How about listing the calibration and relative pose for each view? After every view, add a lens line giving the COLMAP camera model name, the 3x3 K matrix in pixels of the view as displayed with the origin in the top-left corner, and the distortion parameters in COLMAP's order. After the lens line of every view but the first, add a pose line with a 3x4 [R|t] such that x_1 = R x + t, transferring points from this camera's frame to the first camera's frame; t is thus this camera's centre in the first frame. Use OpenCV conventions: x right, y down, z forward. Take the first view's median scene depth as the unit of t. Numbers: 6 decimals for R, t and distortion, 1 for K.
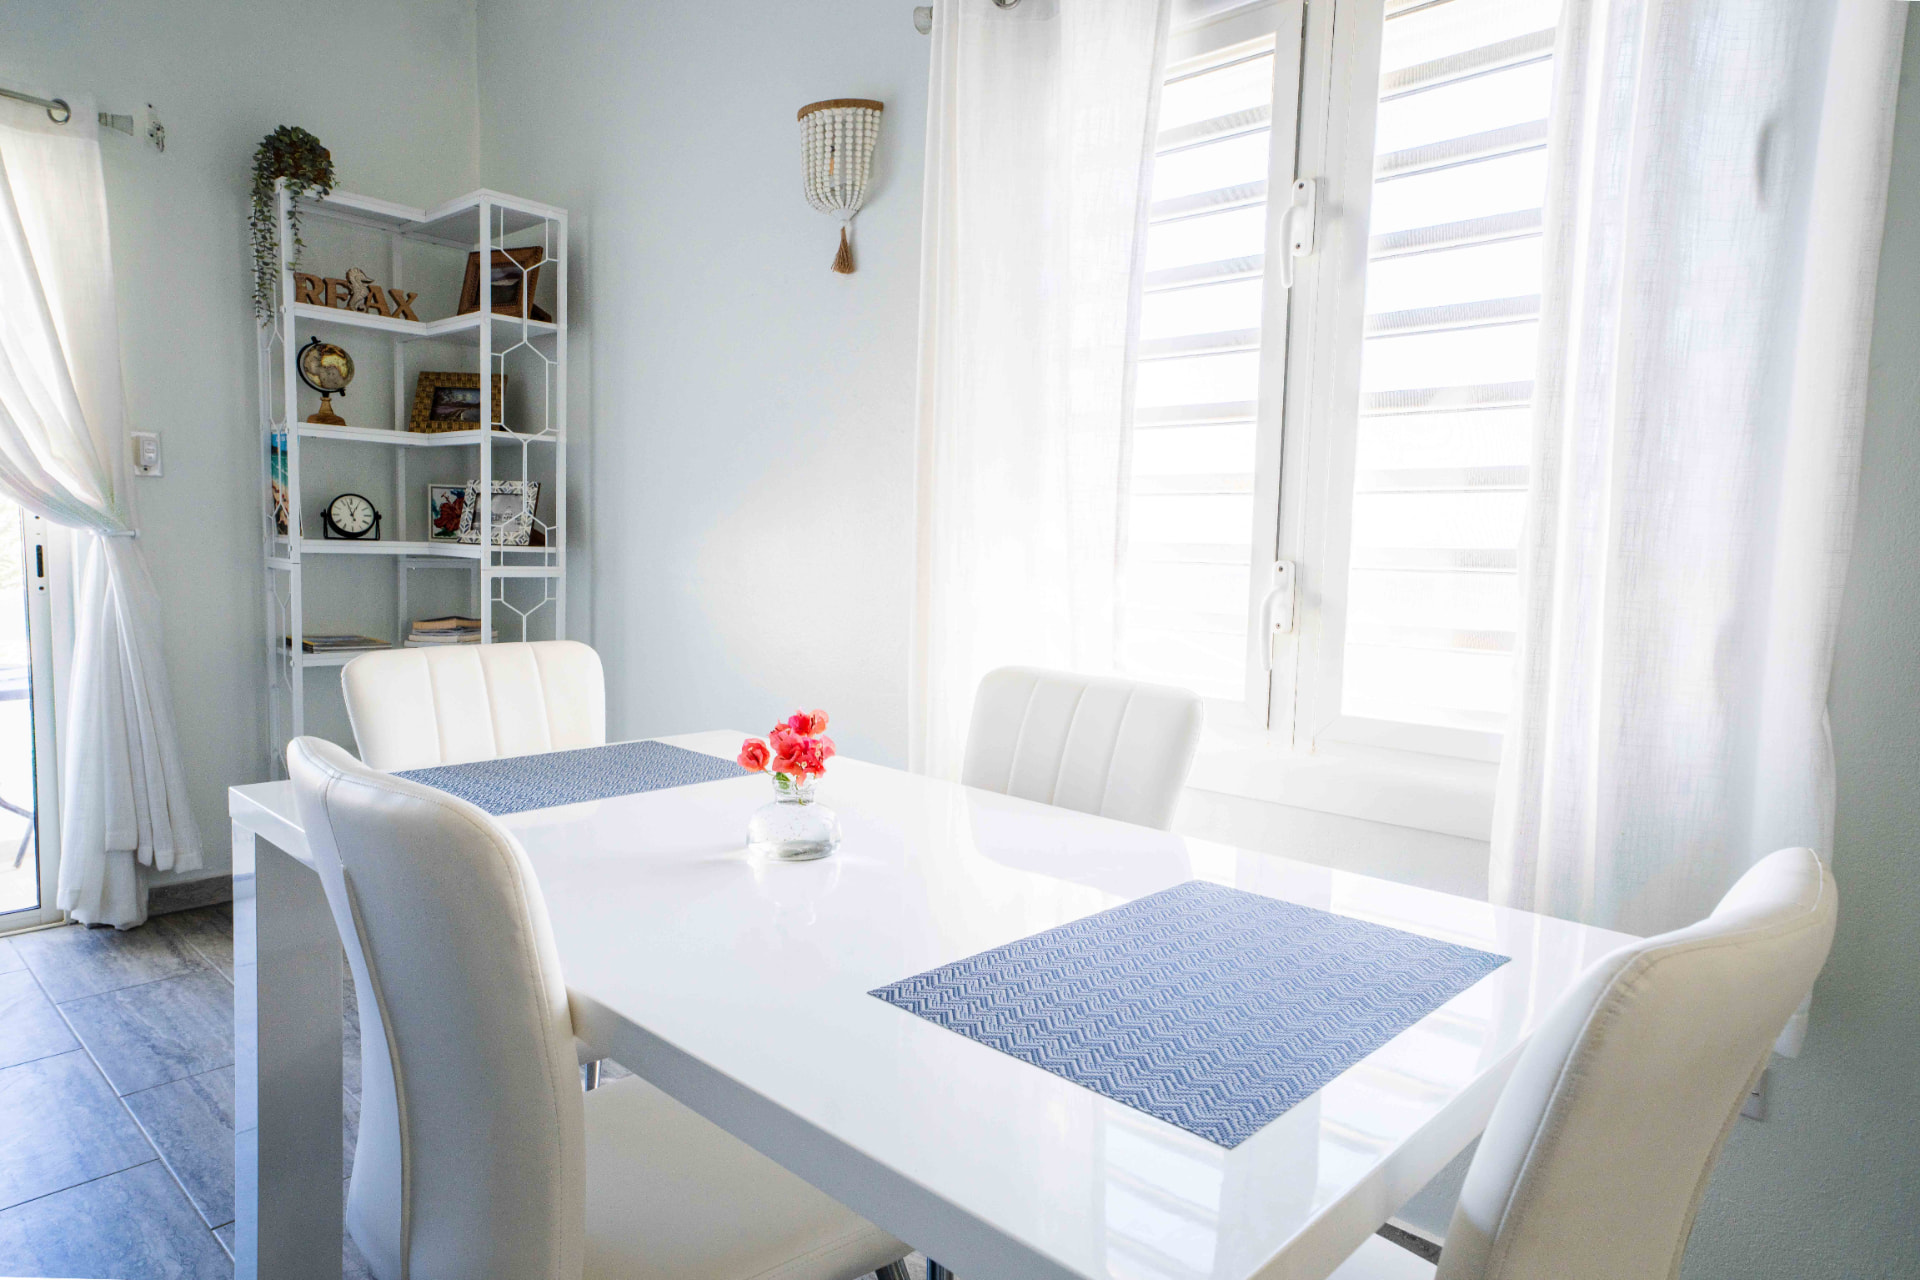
lens RADIAL K [[1173.9, 0, 960.0], [0, 1173.9, 640.0], [0, 0, 1]] dist [-0.003773, 0.021003]
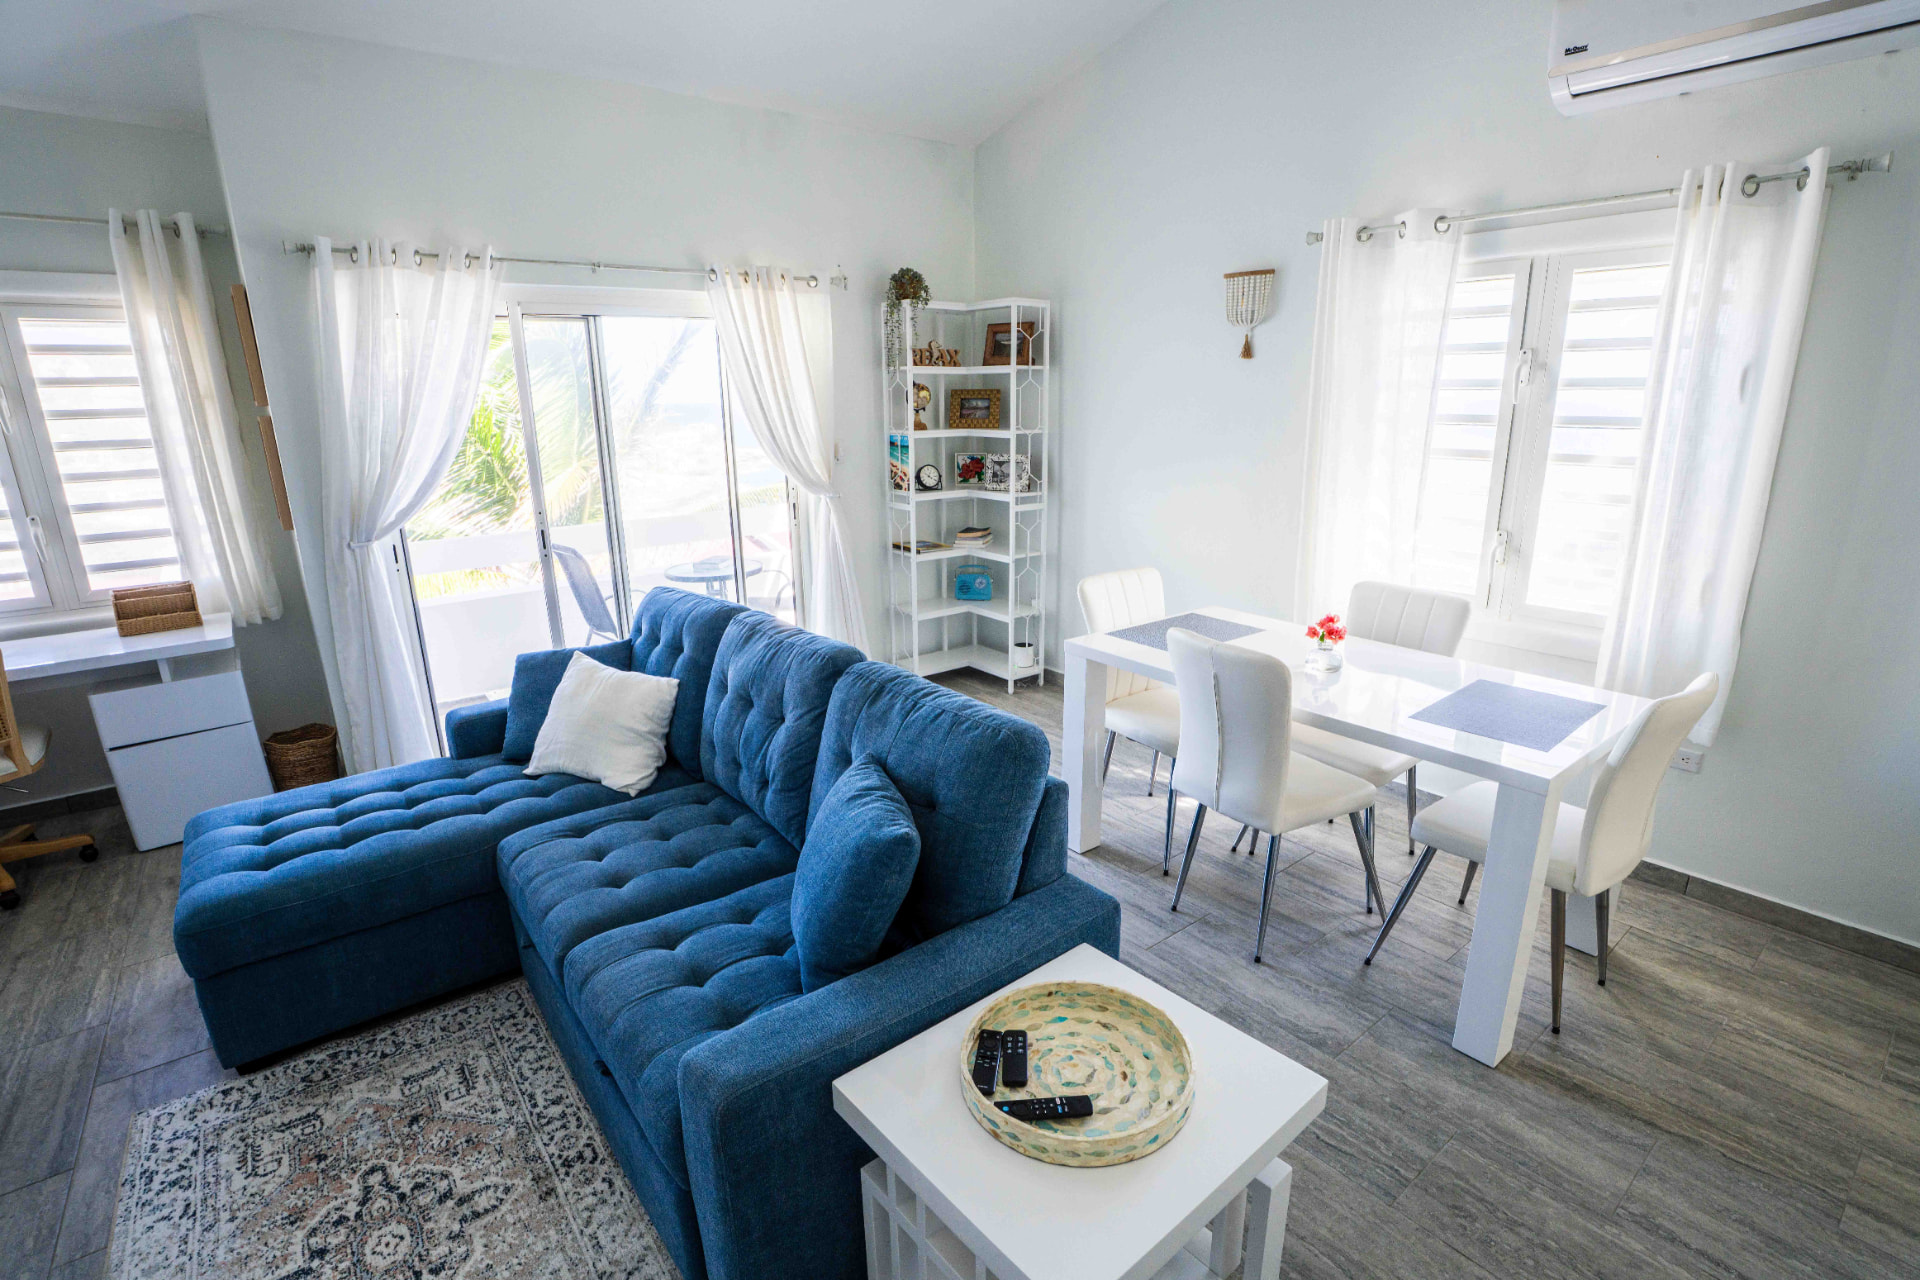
lens RADIAL K [[920.3, 0, 960.3], [0, 920.3, 650.4], [0, 0, 1]] dist [-0.065914, 0.025922]
pose [[0.986388, 0.000523, -0.164432, -0.403887], [0.029544, 0.983158, 0.180353, -0.166976], [0.161757, -0.182756, 0.969760, -0.743133]]
